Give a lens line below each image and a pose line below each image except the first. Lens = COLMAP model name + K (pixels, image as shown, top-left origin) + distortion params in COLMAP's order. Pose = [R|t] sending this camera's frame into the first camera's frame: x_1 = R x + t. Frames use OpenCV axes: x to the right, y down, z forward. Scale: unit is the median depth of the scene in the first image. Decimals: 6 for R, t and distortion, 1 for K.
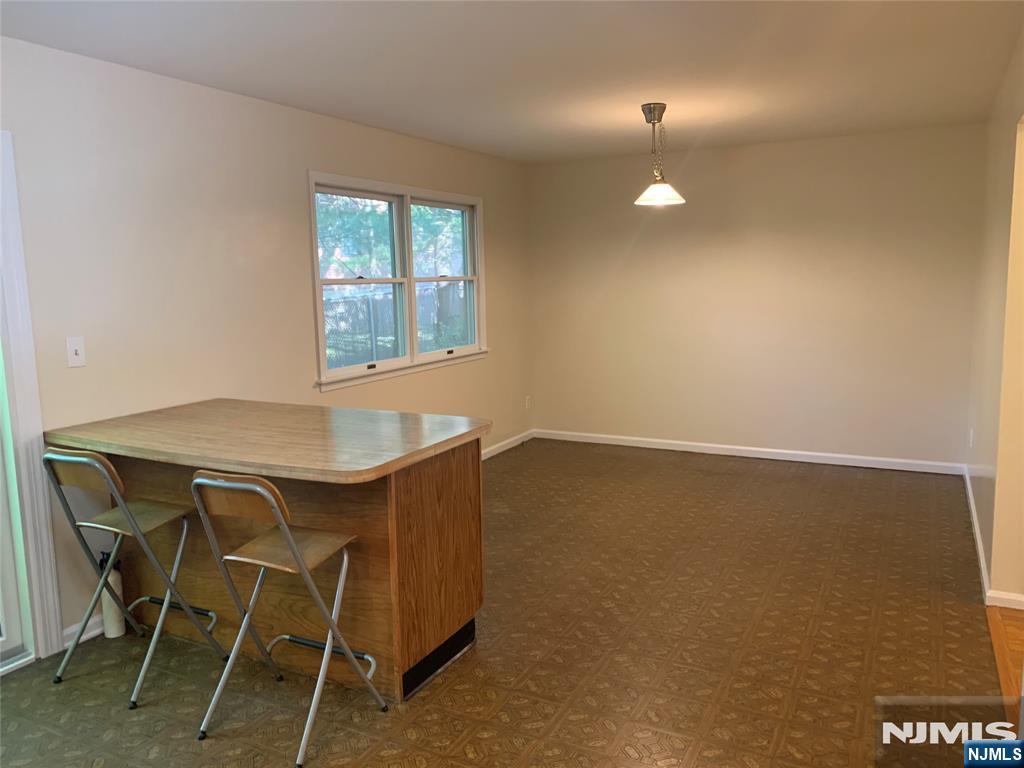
lens RADIAL K [[782.1, 0, 486.8], [0, 782.1, 386.8], [0, 0, 1]] dist [-0.016993, -0.036075]
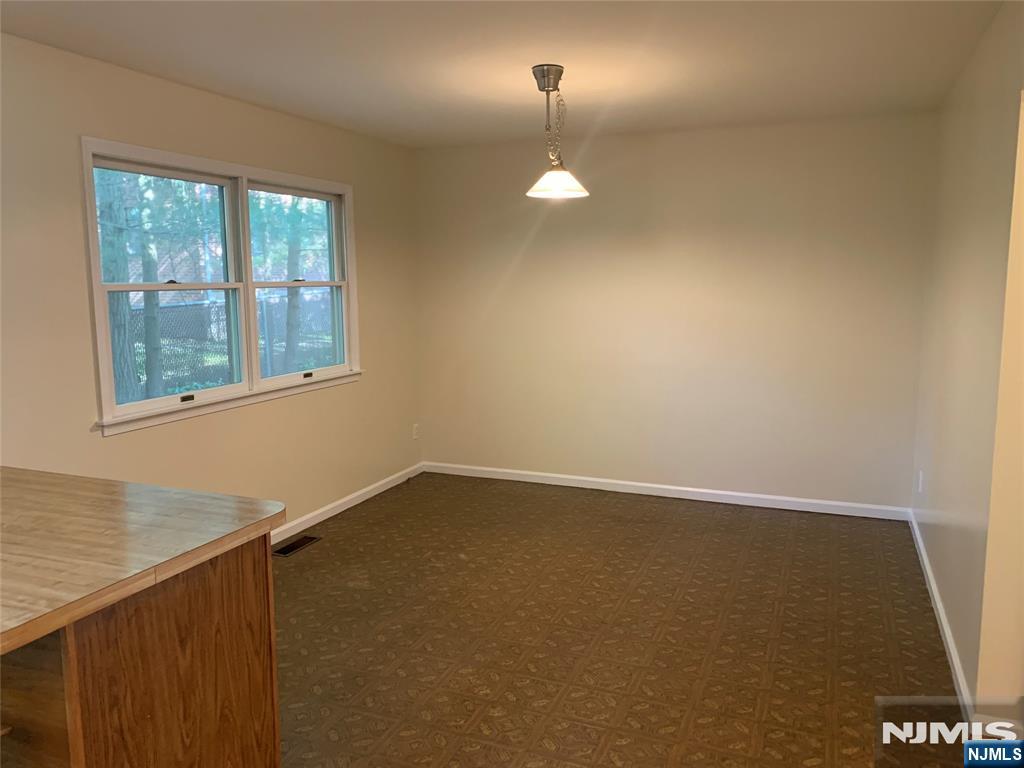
lens RADIAL K [[782.1, 0, 514.0], [0, 782.1, 386.5], [0, 0, 1]] dist [-0.016993, -0.036075]
pose [[0.992312, 0.002185, 0.123741, 0.074637], [-0.001771, 0.999992, -0.003459, -0.035414], [-0.123747, 0.003213, 0.992309, 0.203386]]
